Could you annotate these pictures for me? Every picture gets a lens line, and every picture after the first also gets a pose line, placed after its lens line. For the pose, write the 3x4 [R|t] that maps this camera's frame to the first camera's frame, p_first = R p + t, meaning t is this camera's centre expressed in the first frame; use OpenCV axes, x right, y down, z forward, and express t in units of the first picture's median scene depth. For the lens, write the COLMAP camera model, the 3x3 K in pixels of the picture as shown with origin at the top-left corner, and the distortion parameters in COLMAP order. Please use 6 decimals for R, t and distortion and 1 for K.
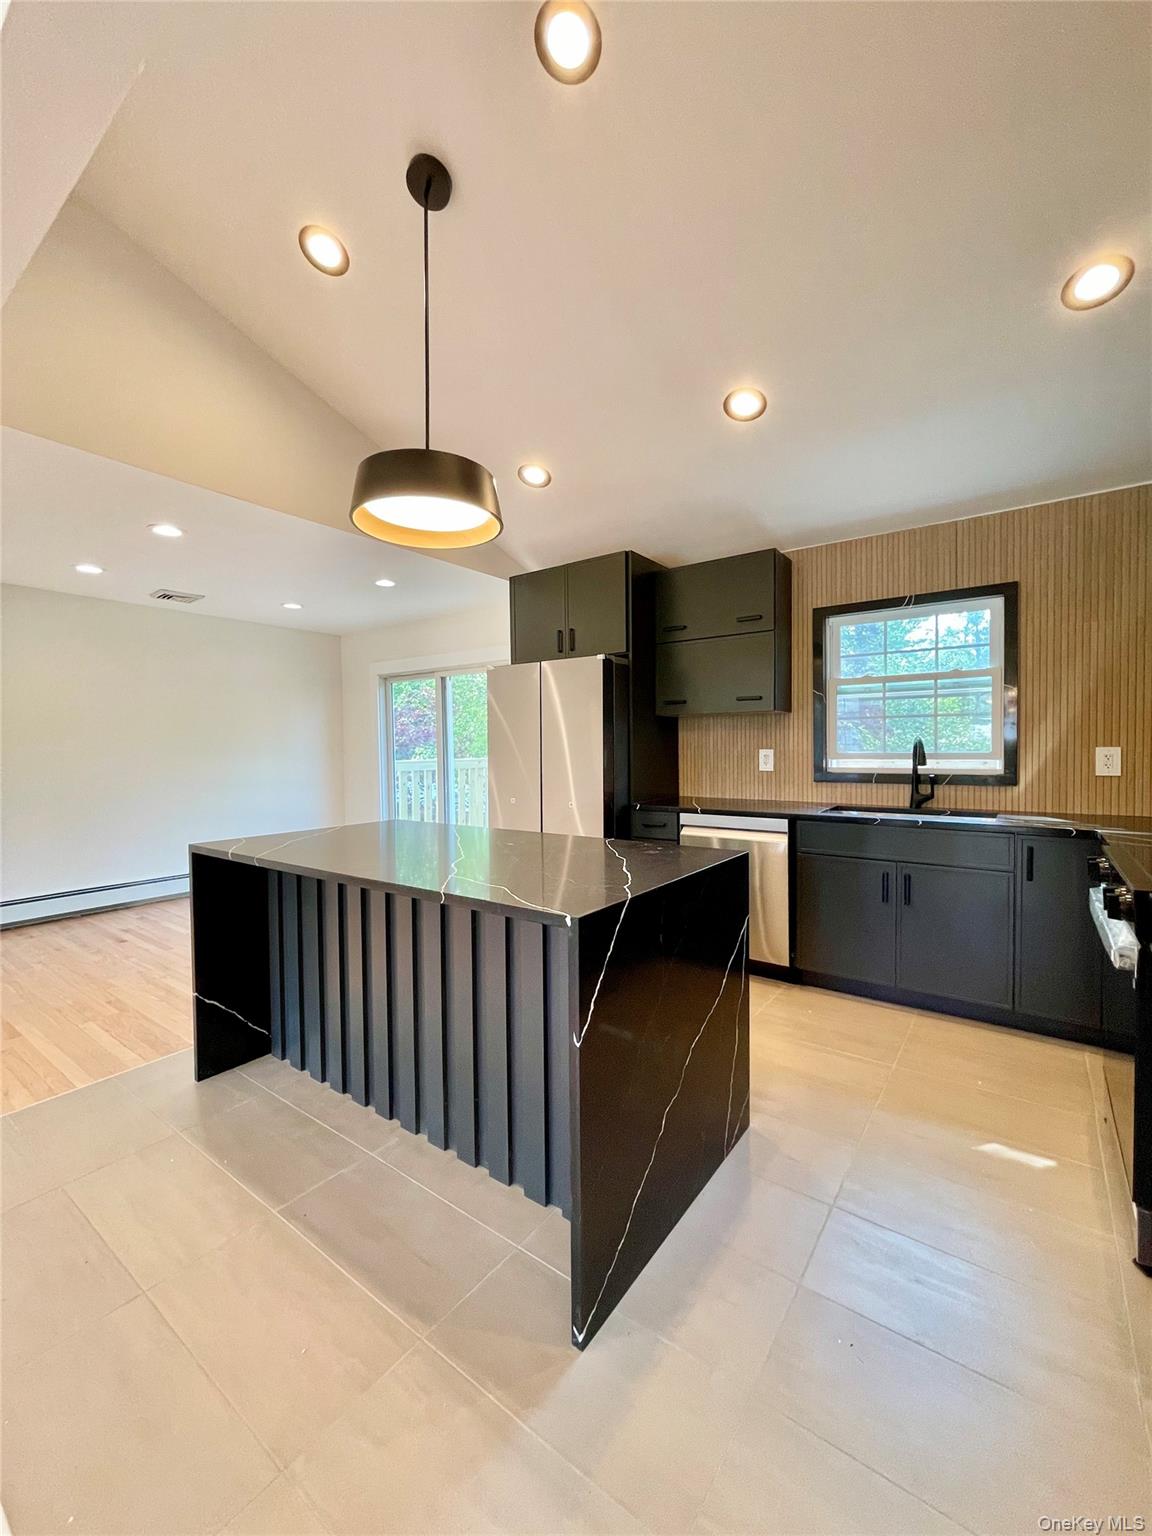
lens RADIAL K [[621.8, 0, 577.1], [0, 621.8, 762.5], [0, 0, 1]] dist [0.000552, -0.005719]
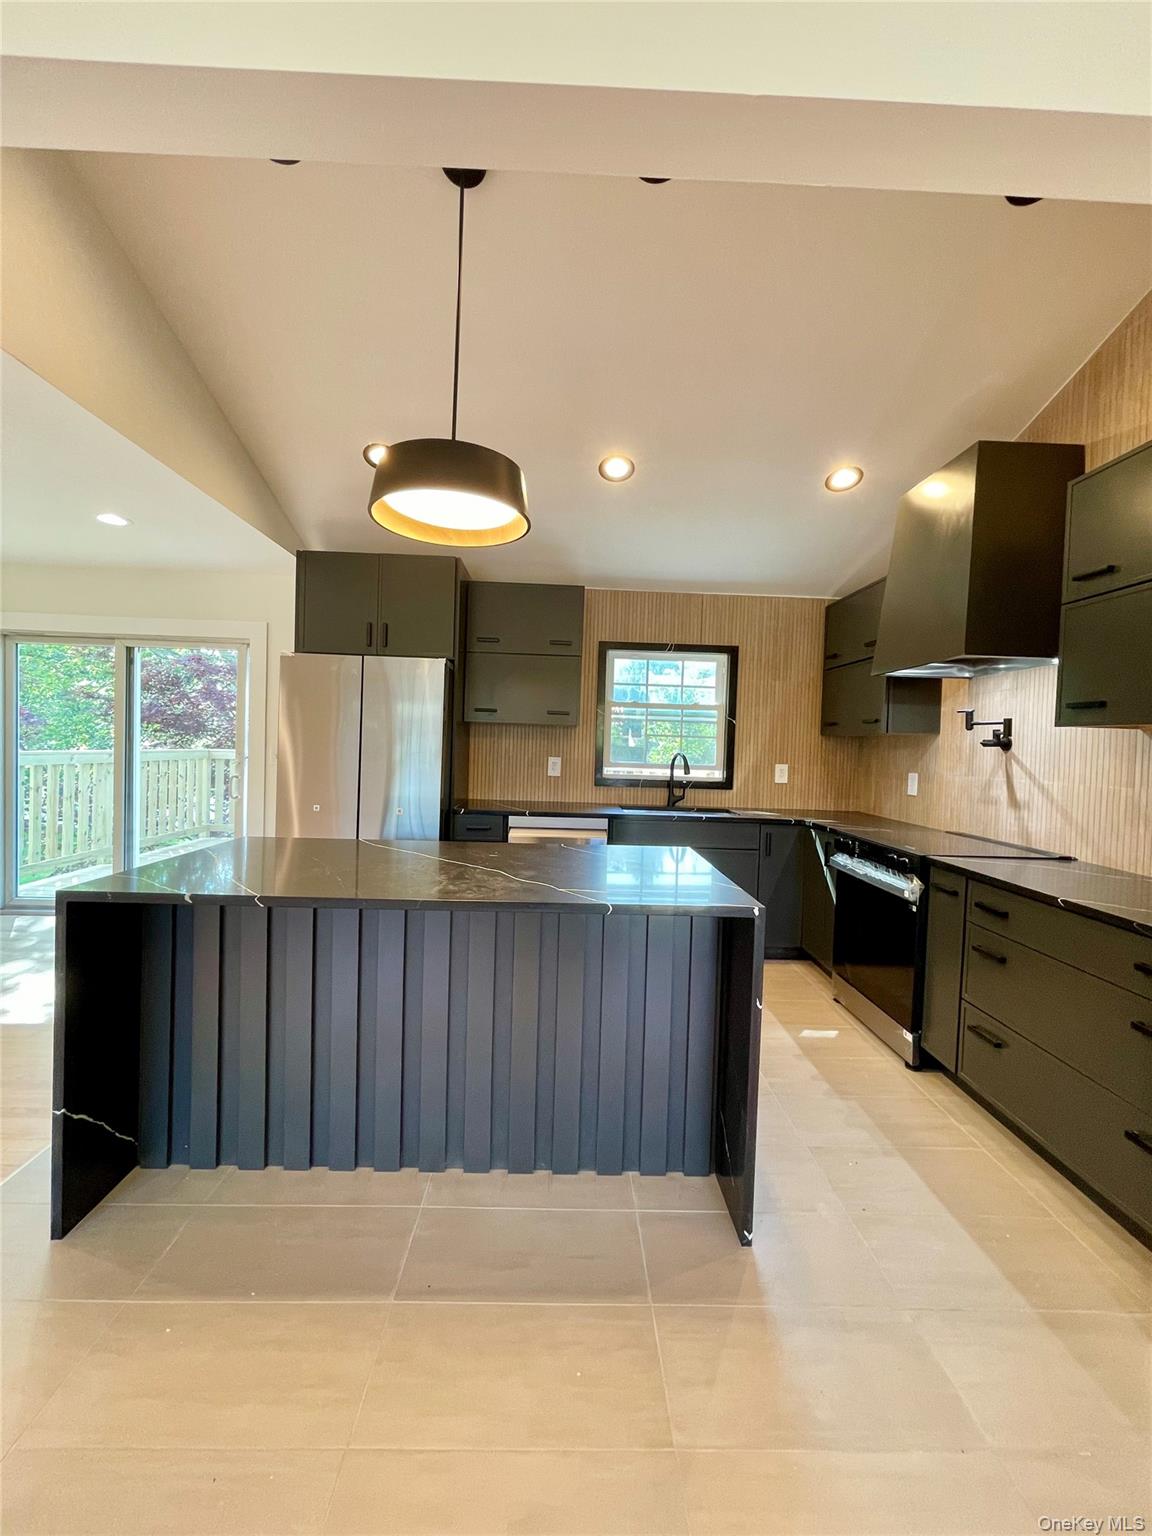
lens RADIAL K [[621.8, 0, 577.1], [0, 621.8, 762.5], [0, 0, 1]] dist [0.000552, -0.005719]
pose [[0.791774, 0.019663, 0.610497, -0.411130], [-0.025561, 0.999673, 0.000953, -0.015493], [-0.610279, -0.016359, 0.792018, 0.084852]]
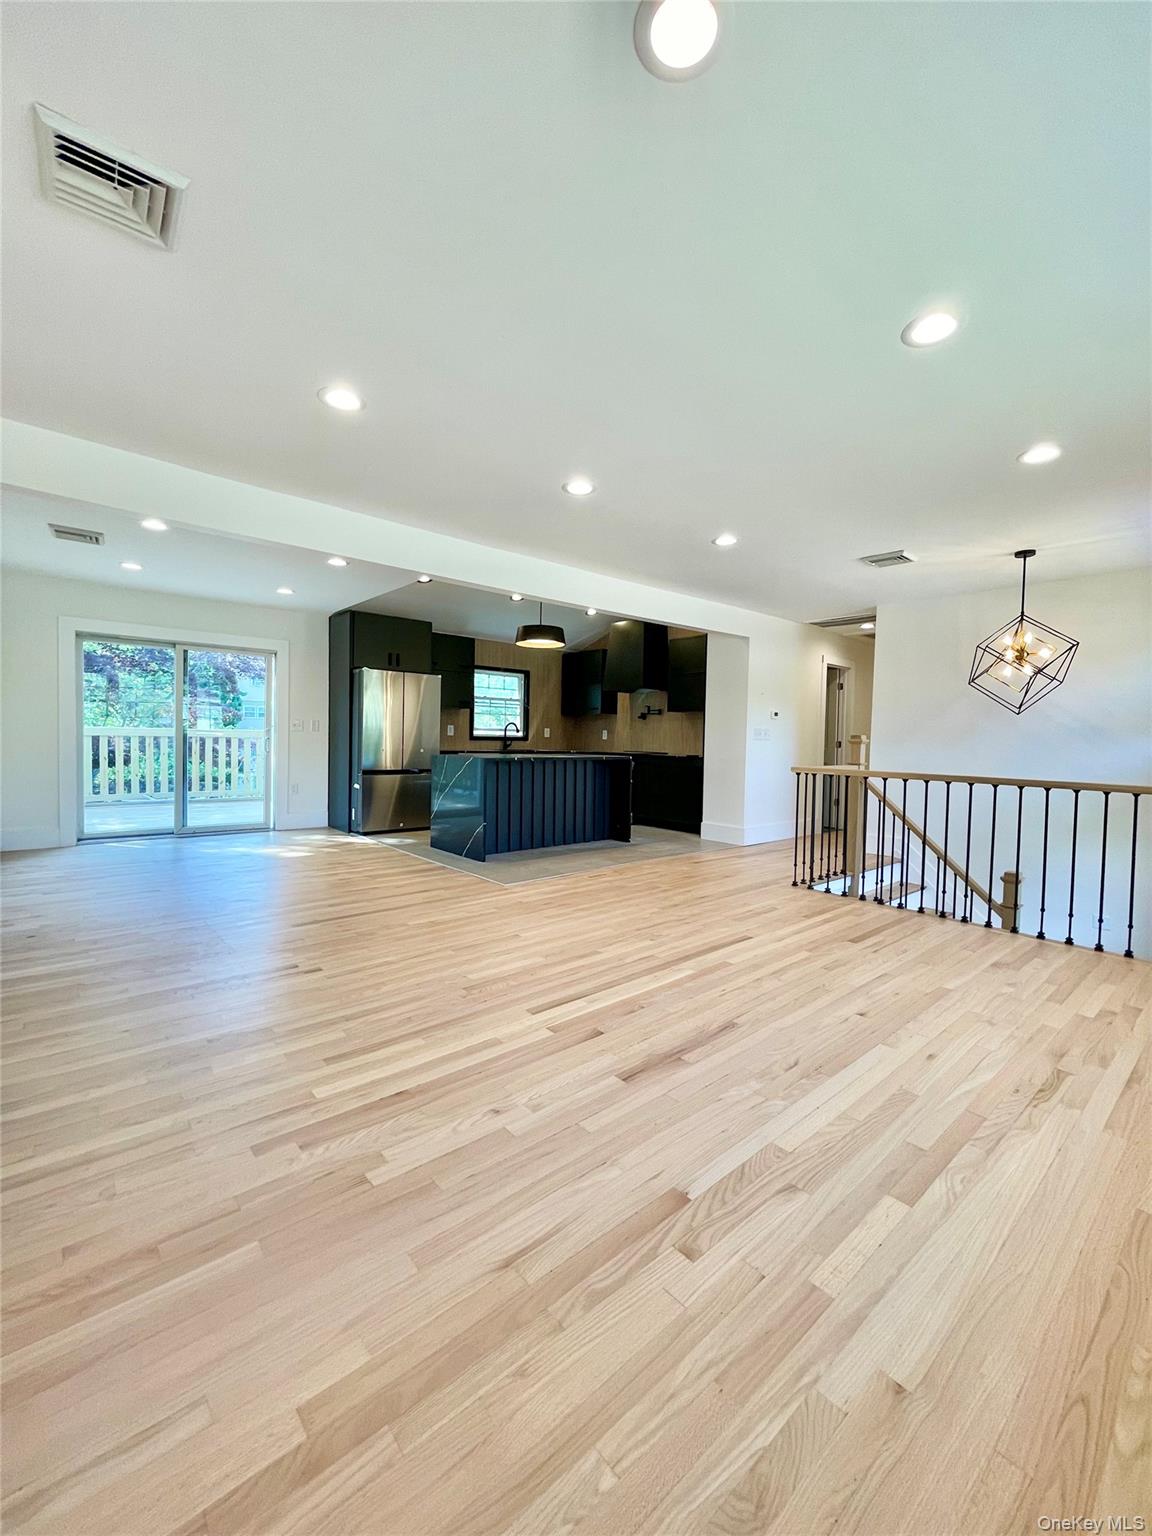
lens RADIAL K [[621.8, 0, 577.1], [0, 621.8, 762.5], [0, 0, 1]] dist [0.000552, -0.005719]
pose [[0.217506, -0.026212, 0.975707, -1.942948], [0.001758, 0.999648, 0.026463, 0.058332], [-0.976057, -0.004040, 0.217476, 0.132720]]
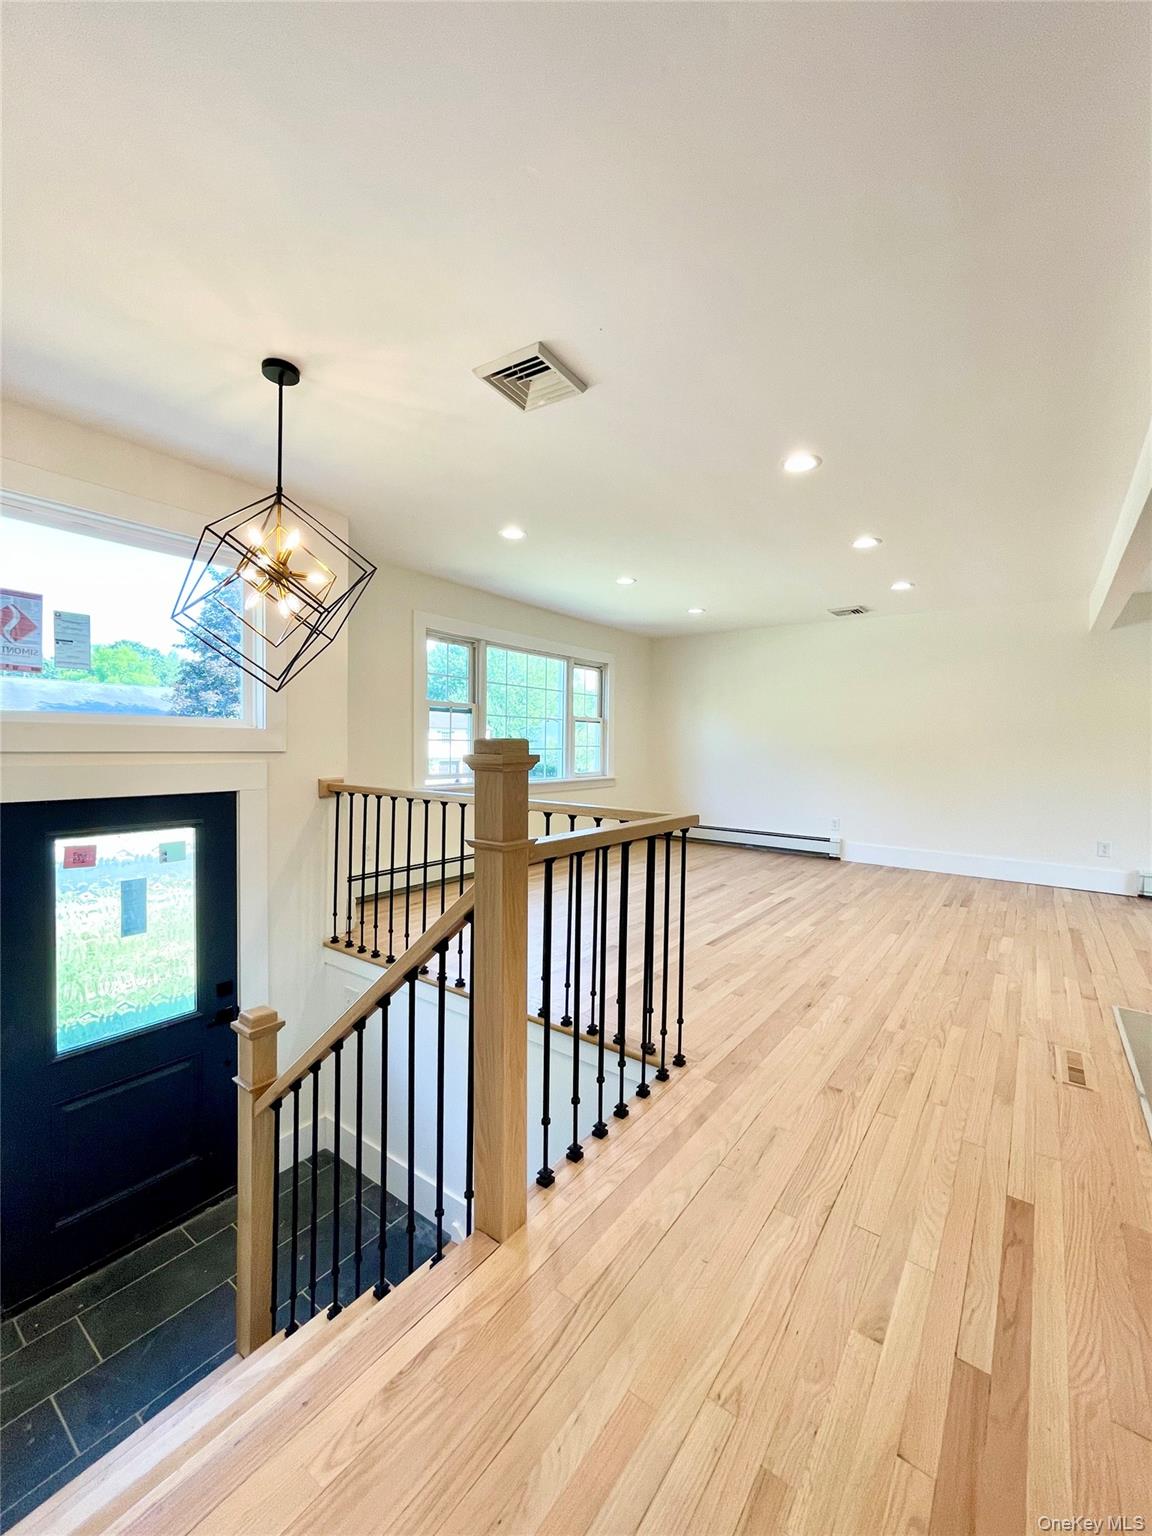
lens RADIAL K [[621.8, 0, 577.1], [0, 621.8, 762.5], [0, 0, 1]] dist [0.000552, -0.005719]
pose [[-0.003046, 0.037483, -0.999293, 5.104764], [-0.044491, 0.998303, 0.037582, -0.034725], [0.999005, 0.044574, -0.001373, -0.852381]]
